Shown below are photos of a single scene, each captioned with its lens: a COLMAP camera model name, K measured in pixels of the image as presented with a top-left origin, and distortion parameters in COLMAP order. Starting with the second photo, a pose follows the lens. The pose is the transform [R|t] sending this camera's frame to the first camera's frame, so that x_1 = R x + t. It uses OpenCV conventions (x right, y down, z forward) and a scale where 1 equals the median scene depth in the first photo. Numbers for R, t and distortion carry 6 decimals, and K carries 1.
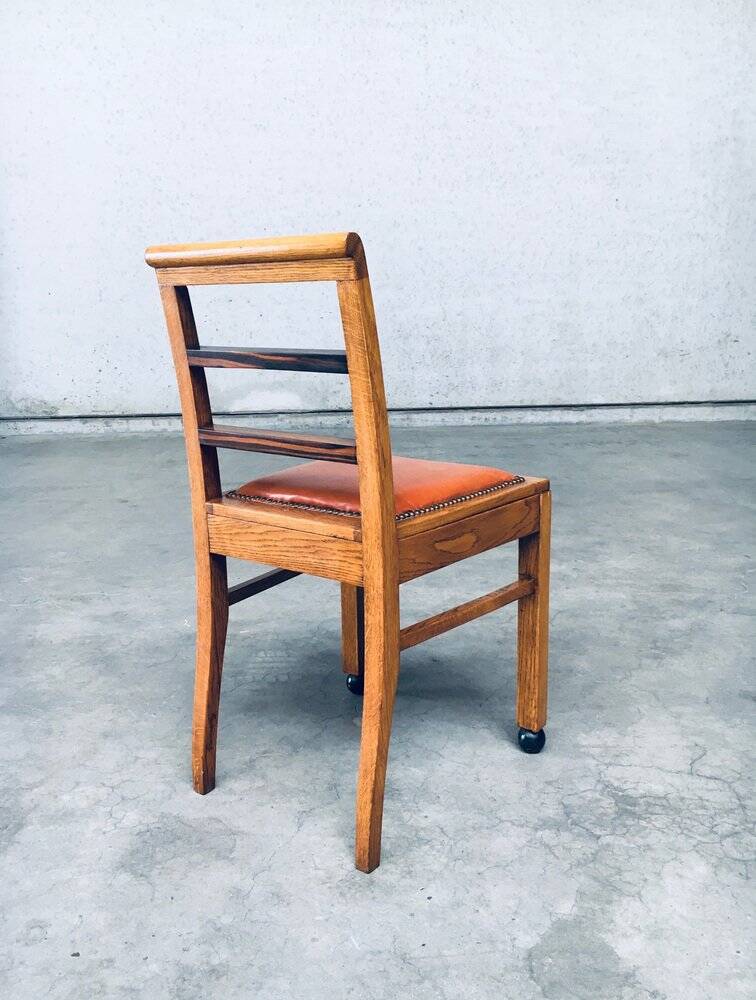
lens RADIAL K [[929.7, 0, 378.0], [0, 929.7, 485.7], [0, 0, 1]] dist [0.069530, -0.107058]
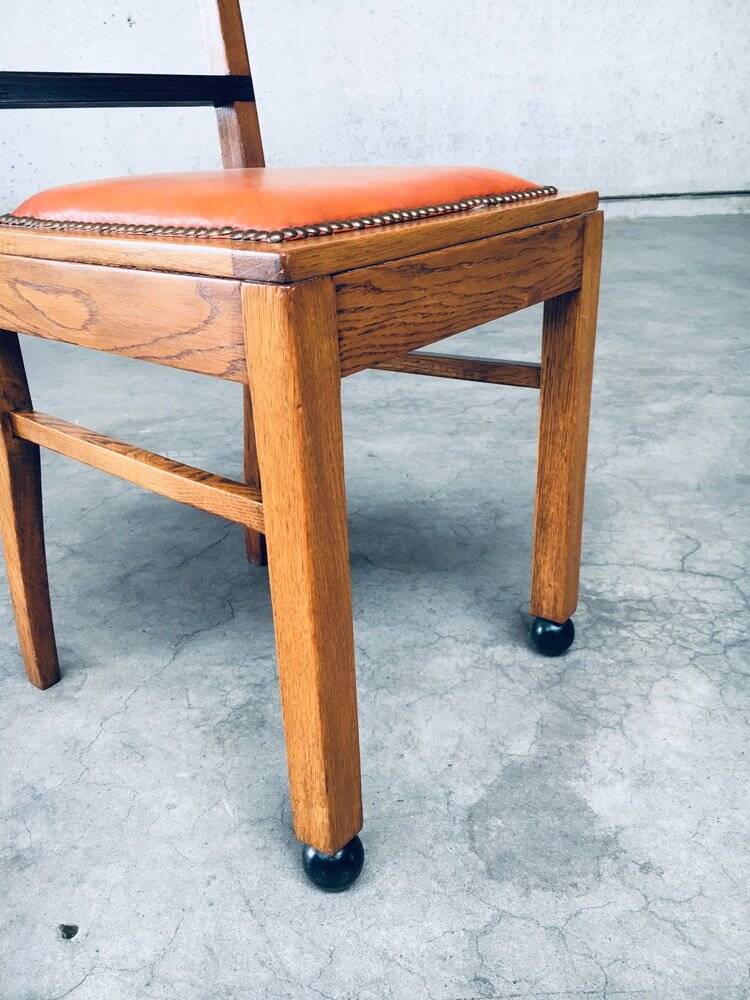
lens RADIAL K [[889.3, 0, 391.3], [0, 889.3, 518.2], [0, 0, 1]] dist [0.078648, -0.132614]
pose [[0.998793, -0.030304, 0.038667, 0.022489], [0.021371, 0.976724, 0.213431, 0.036261], [-0.044234, -0.212347, 0.976193, 0.106010]]
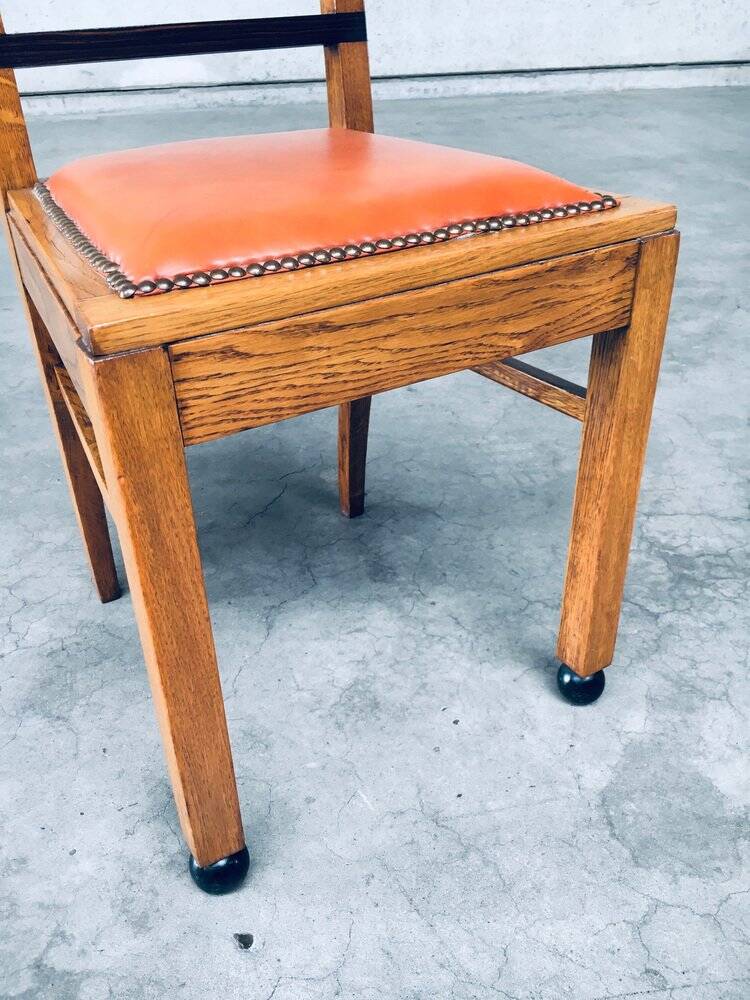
lens RADIAL K [[889.3, 0, 394.4], [0, 889.3, 521.9], [0, 0, 1]] dist [0.078648, -0.132614]
pose [[0.994151, -0.064047, 0.086961, -0.013834], [0.029510, 0.935633, 0.351738, 0.011185], [-0.103892, -0.347114, 0.932051, 0.119372]]
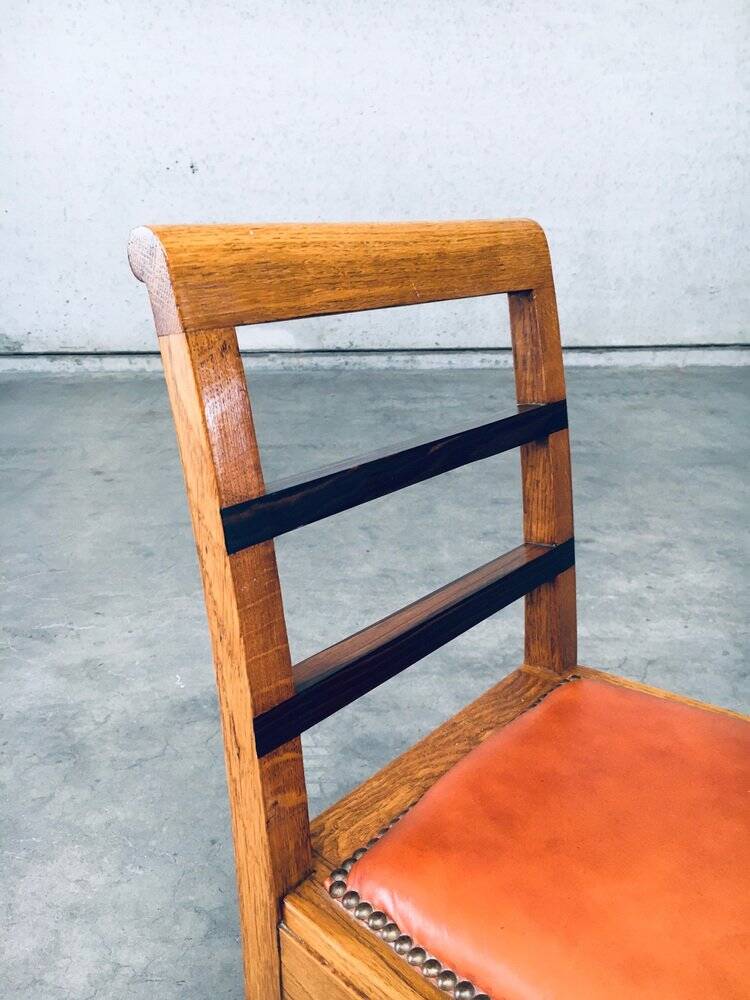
lens RADIAL K [[889.3, 0, 386.6], [0, 889.3, 510.8], [0, 0, 1]] dist [0.078648, -0.132614]
pose [[0.999221, 0.005455, 0.039095, -0.034346], [-0.010498, 0.991460, 0.129986, -0.051419], [-0.038052, -0.130295, 0.990745, 0.150450]]
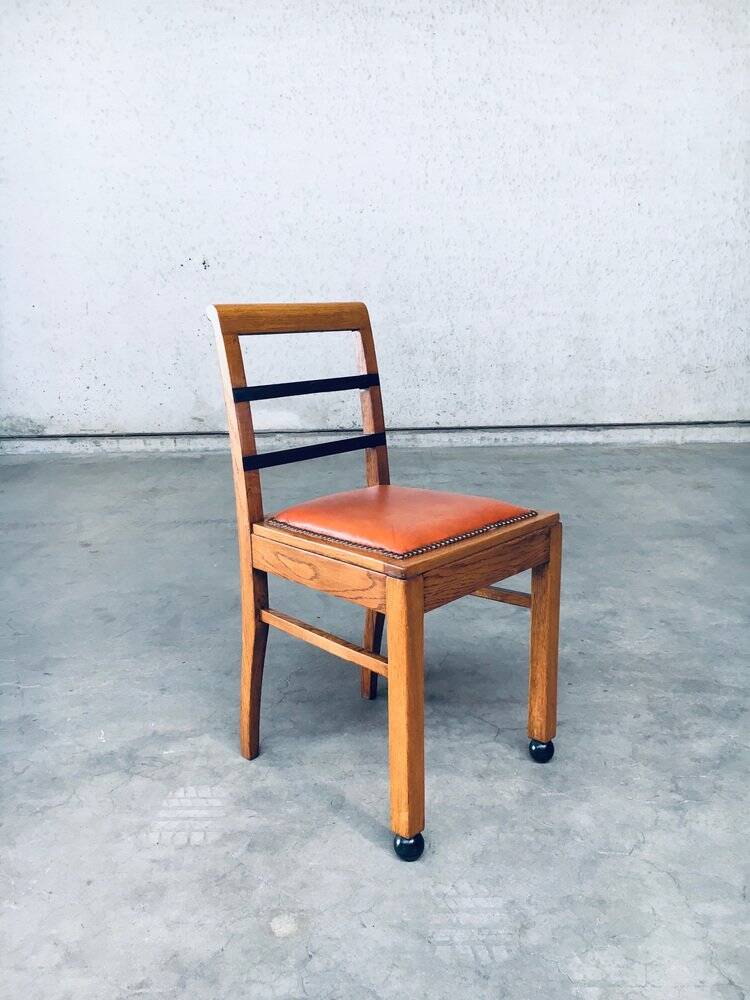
lens RADIAL K [[889.3, 0, 385.5], [0, 889.3, 503.2], [0, 0, 1]] dist [0.078648, -0.132614]
pose [[0.999699, 0.005774, -0.023844, 0.034204], [-0.005011, 0.999478, 0.031929, -0.046827], [0.024016, -0.031800, 0.999206, 0.123249]]
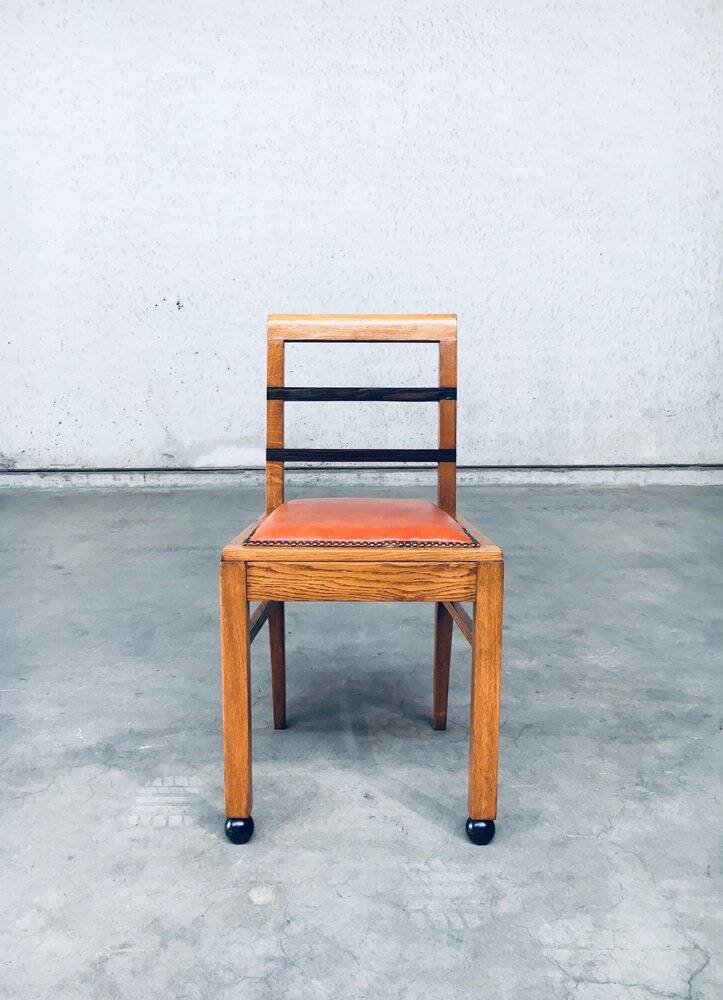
lens RADIAL K [[897.4, 0, 356.3], [0, 897.4, 500.2], [0, 0, 1]] dist [0.080859, -0.130175]
pose [[0.999752, 0.016527, -0.014903, 0.028576], [-0.017046, 0.999229, -0.035367, -0.020608], [0.014307, 0.035612, 0.999263, 0.101901]]
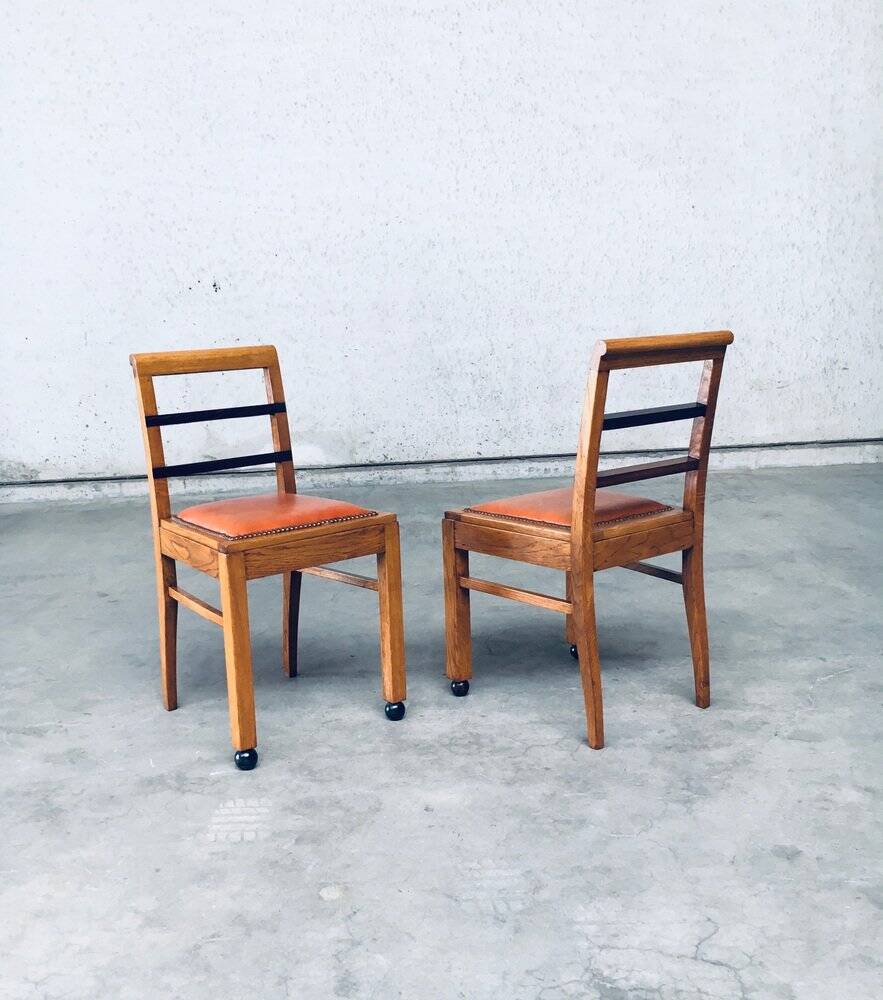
lens RADIAL K [[1139.8, 0, 419.8], [0, 1139.8, 486.9], [0, 0, 1]] dist [0.040892, 0.000000]
pose [[0.999160, -0.025384, -0.032179, 0.046773], [0.024472, 0.999296, -0.028447, -0.039775], [0.032878, 0.027636, 0.999077, -0.032001]]
